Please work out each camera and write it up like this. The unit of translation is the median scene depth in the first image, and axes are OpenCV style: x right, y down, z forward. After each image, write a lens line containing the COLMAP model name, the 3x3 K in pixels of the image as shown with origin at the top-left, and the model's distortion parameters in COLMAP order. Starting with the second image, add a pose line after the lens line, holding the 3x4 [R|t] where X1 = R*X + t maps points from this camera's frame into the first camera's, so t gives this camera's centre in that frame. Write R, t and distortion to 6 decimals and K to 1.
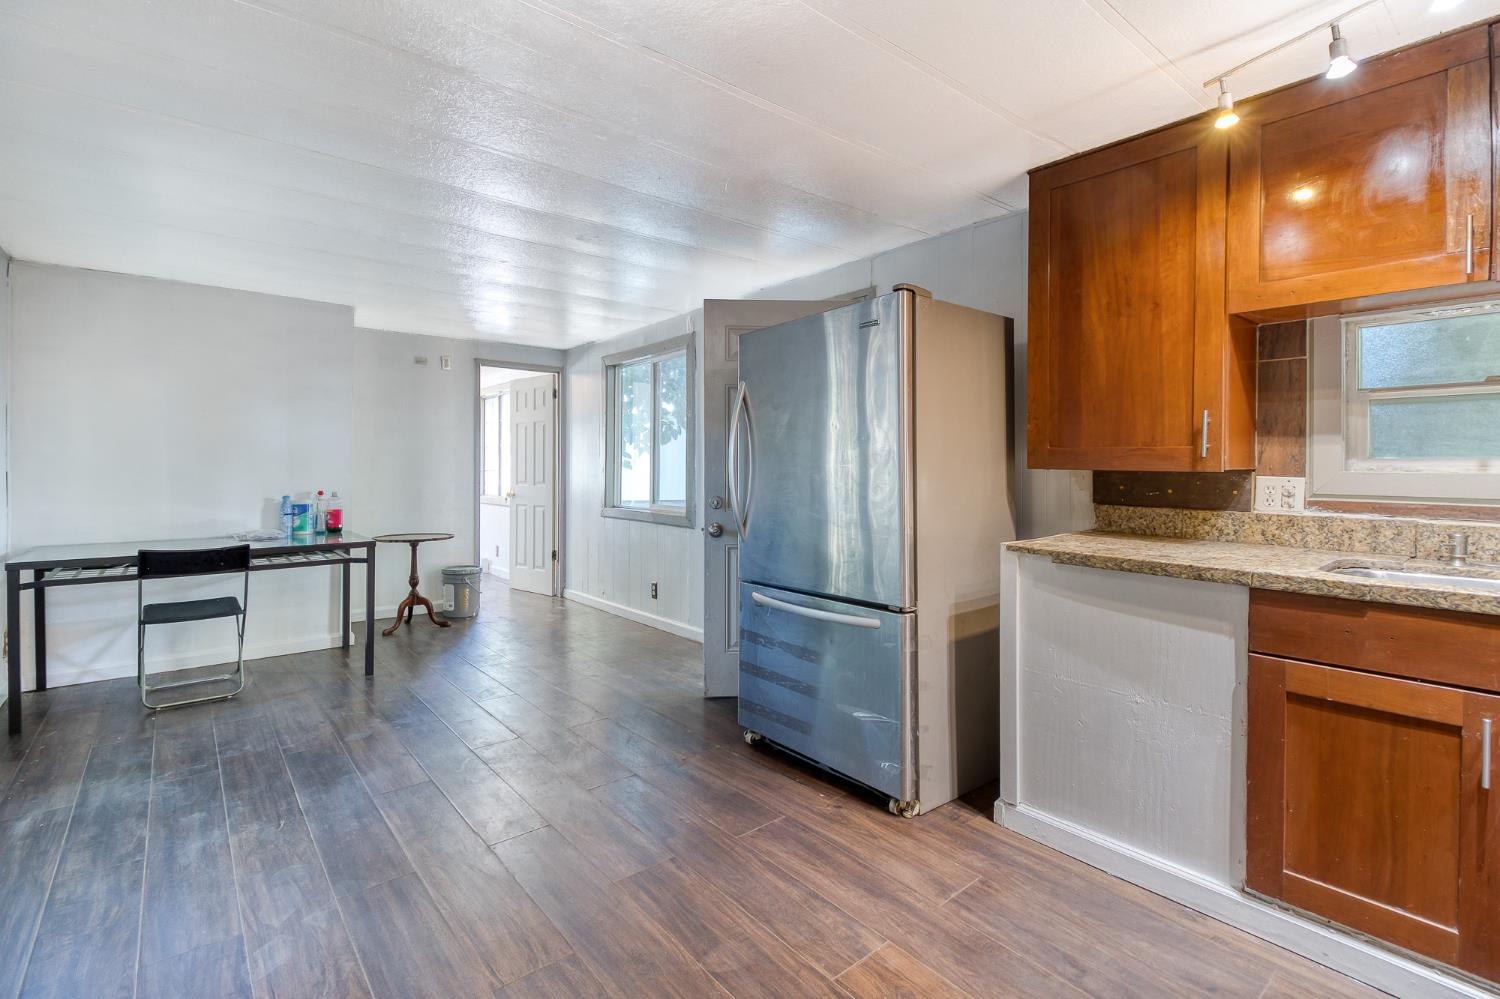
lens RADIAL K [[684.9, 0, 728.8], [0, 684.9, 474.3], [0, 0, 1]] dist [0.003361, 0.000263]
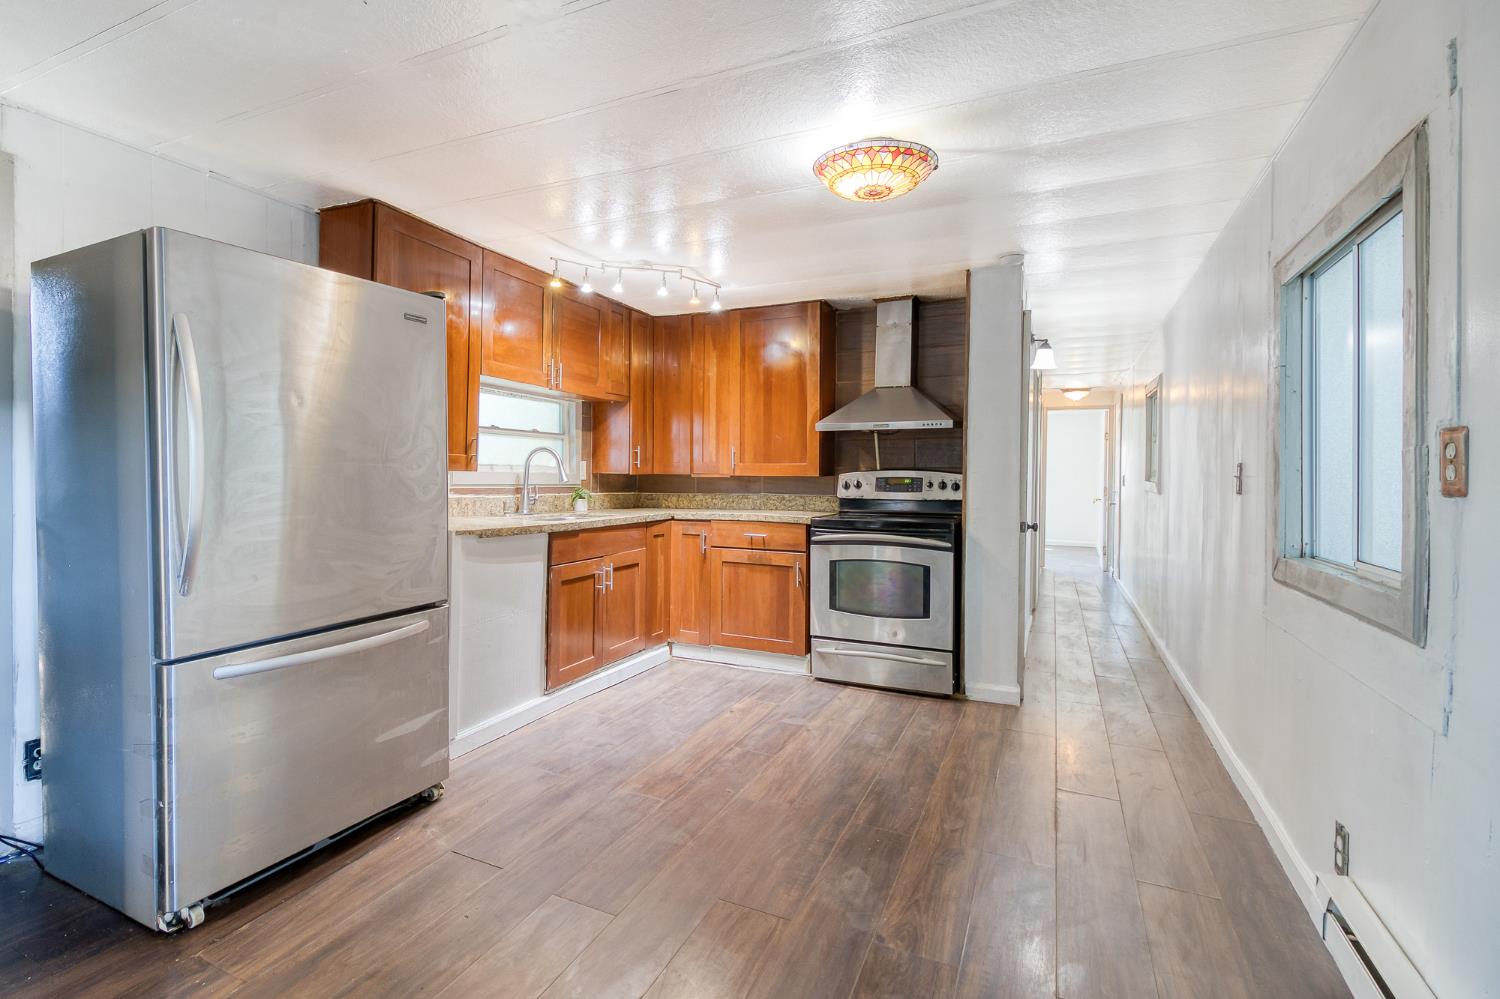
lens RADIAL K [[724.0, 0, 705.0], [0, 724.0, 486.5], [0, 0, 1]] dist [0.002149, -0.000204]
pose [[-0.433786, -0.021718, 0.900754, -1.160106], [-0.002766, 0.999737, 0.022772, -0.008592], [-0.901012, 0.007387, -0.433732, 1.398733]]
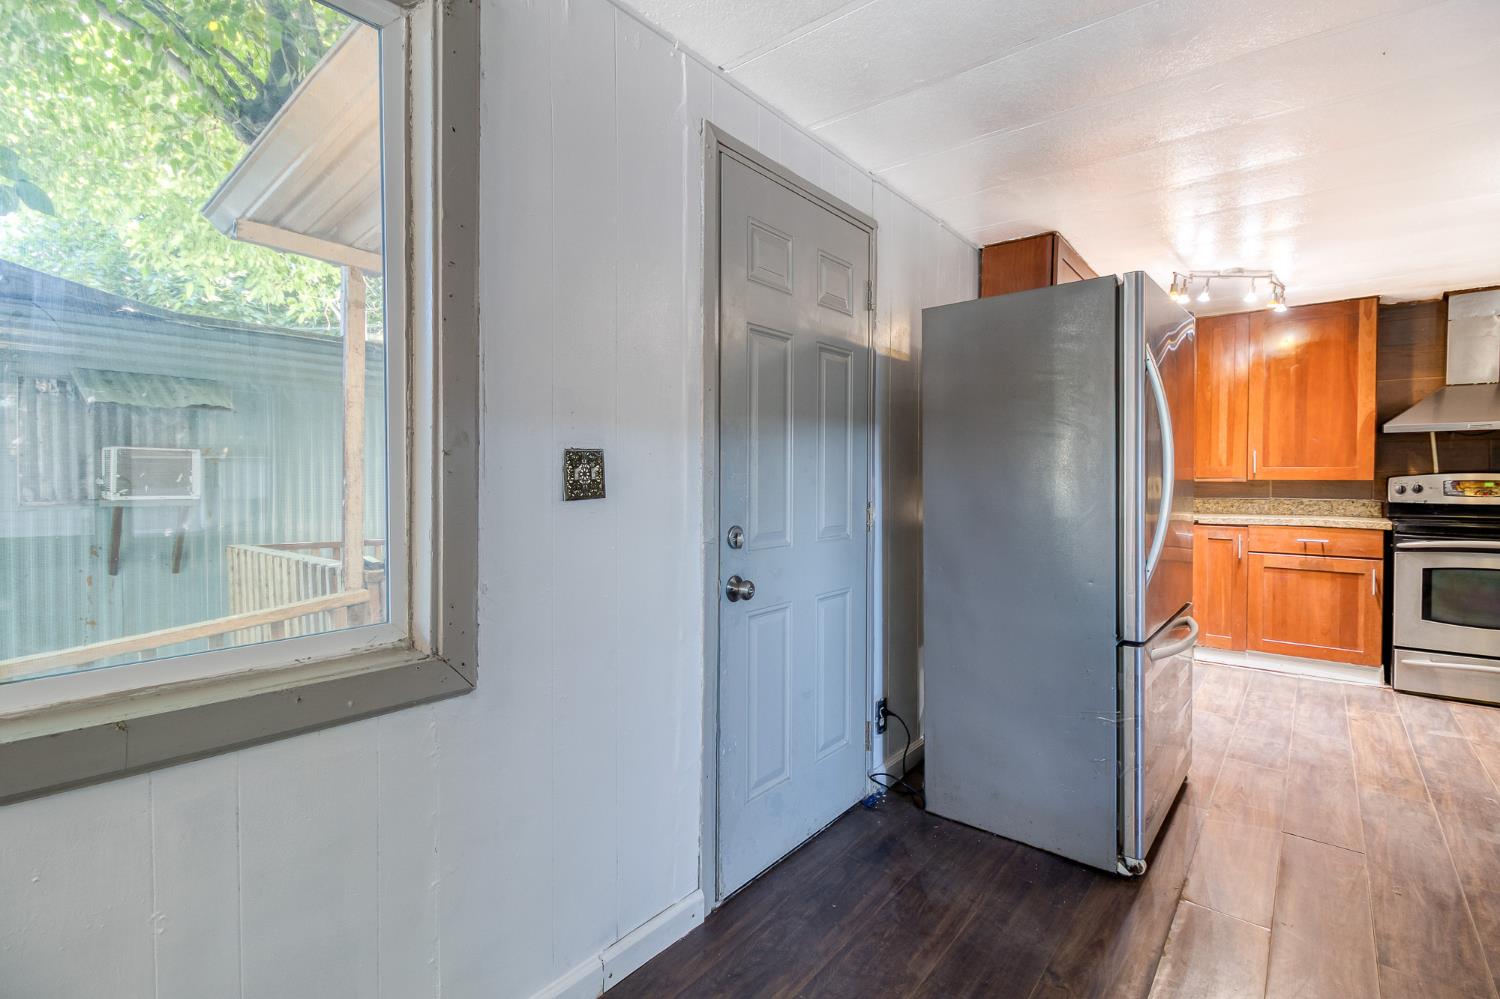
lens RADIAL K [[715.8, 0, 749.7], [0, 715.8, 488.2], [0, 0, 1]] dist [0.003247, -0.000276]
pose [[-0.228167, -0.020210, 0.973412, -0.926360], [0.004650, 0.999751, 0.021847, -0.022401], [-0.973611, 0.009511, -0.228016, 2.482626]]
